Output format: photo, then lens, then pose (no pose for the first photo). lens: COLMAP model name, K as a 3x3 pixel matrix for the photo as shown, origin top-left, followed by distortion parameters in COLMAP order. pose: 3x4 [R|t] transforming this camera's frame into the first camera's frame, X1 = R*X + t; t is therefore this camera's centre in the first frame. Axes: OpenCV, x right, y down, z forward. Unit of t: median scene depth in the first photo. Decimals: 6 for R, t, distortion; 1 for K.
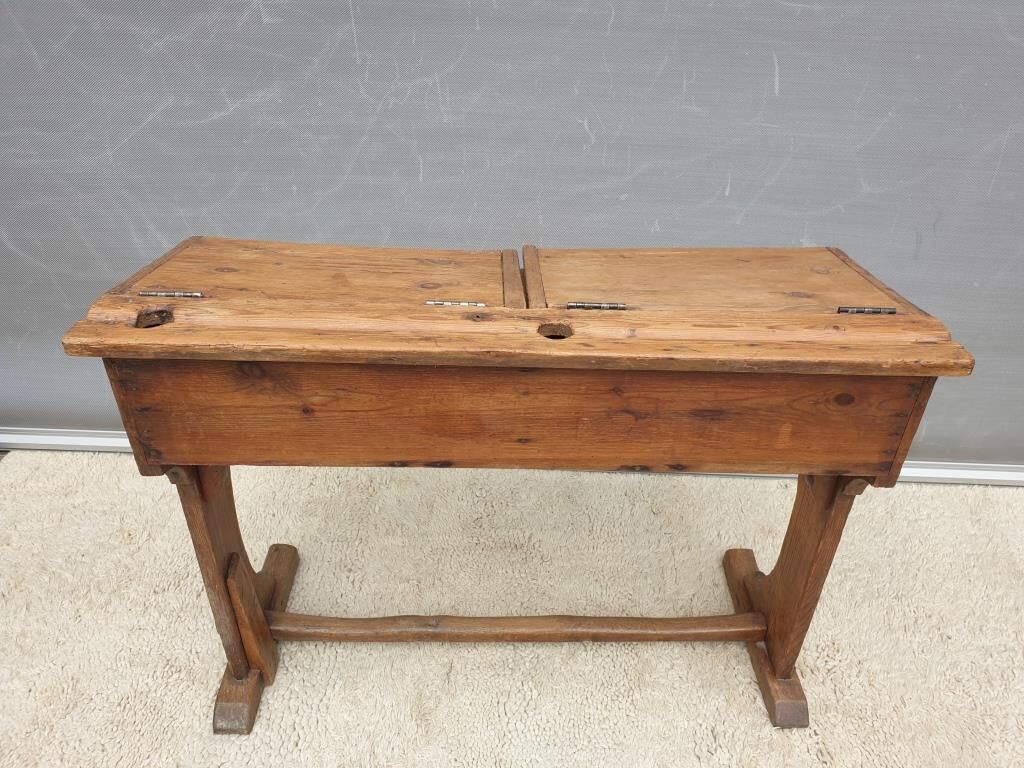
lens RADIAL K [[797.3, 0, 521.8], [0, 797.3, 387.0], [0, 0, 1]] dist [-0.026577, 0.058984]
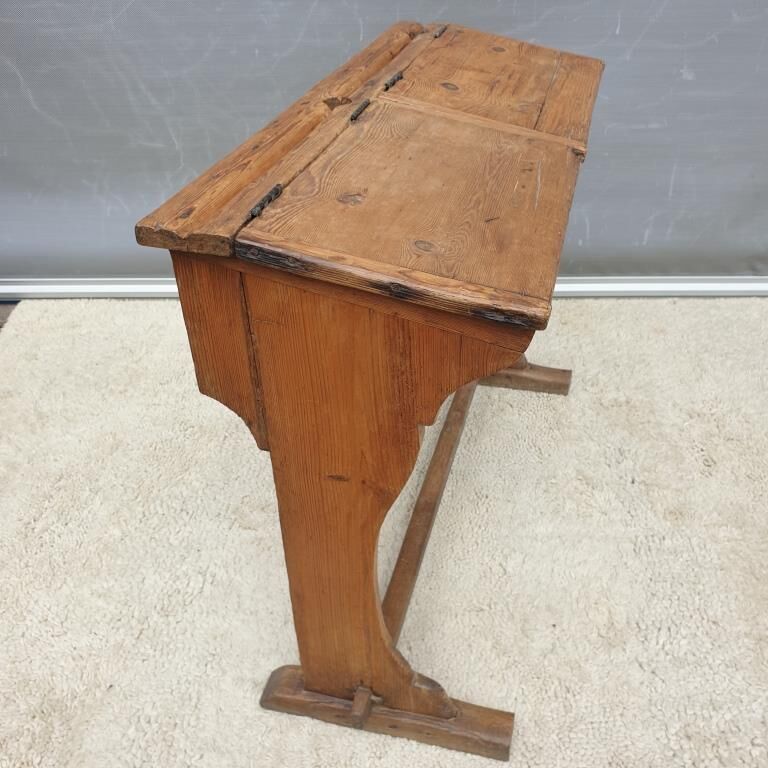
lens RADIAL K [[792.2, 0, 387.7], [0, 792.2, 406.2], [0, 0, 1]] dist [0.002204, 0.000000]
pose [[0.998985, -0.036780, -0.025992, -0.085410], [0.037693, 0.998657, 0.035558, 0.285818], [0.024650, -0.036502, 0.999030, -0.242643]]
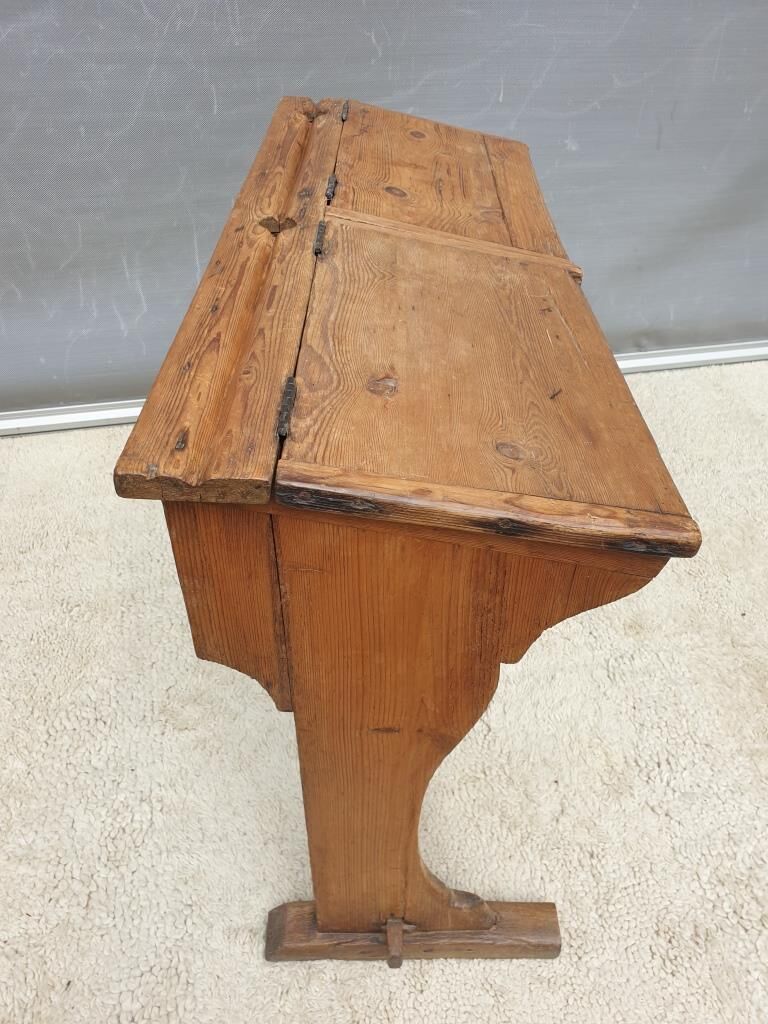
lens RADIAL K [[797.3, 0, 394.7], [0, 797.3, 531.9], [0, 0, 1]] dist [-0.026577, 0.058984]
pose [[0.964380, -0.169748, 0.202871, -0.221473], [0.141912, 0.979238, 0.144754, 0.167653], [-0.223230, -0.110808, 0.968447, -0.089593]]
